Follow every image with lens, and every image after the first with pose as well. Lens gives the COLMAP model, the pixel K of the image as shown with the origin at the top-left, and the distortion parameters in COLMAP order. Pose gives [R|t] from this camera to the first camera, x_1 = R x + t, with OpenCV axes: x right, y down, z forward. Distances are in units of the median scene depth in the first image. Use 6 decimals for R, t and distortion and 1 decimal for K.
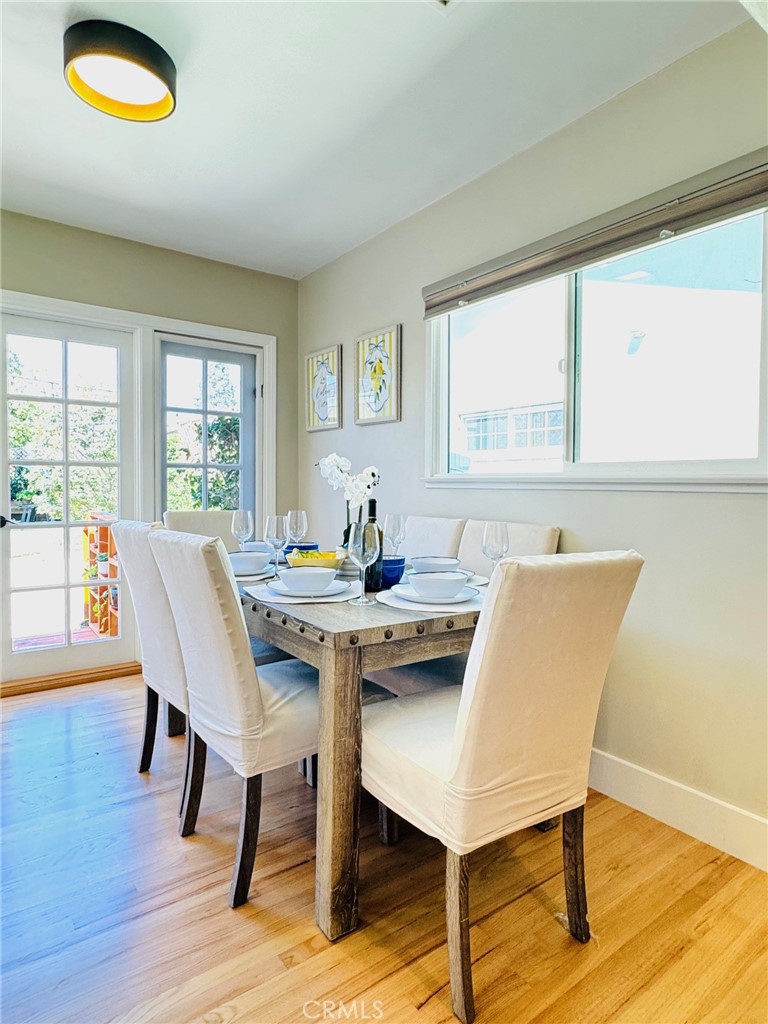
lens RADIAL K [[560.9, 0, 384.0], [0, 560.9, 512.0], [0, 0, 1]] dist [-0.004702, -0.000585]
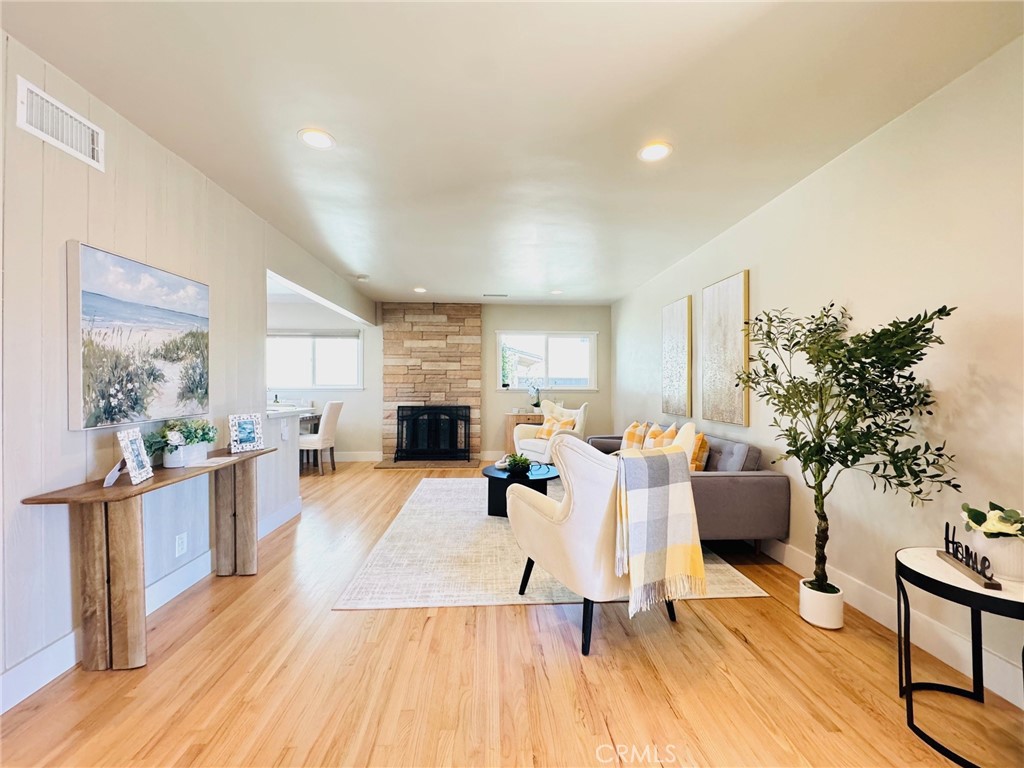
lens RADIAL K [[405.8, 0, 509.9], [0, 405.8, 382.7], [0, 0, 1]] dist [0.000286, 0.000269]
pose [[0.560197, -0.003206, 0.828353, -0.892428], [0.047667, 0.998460, -0.028371, 0.033431], [-0.826987, 0.055378, 0.559487, -1.230208]]
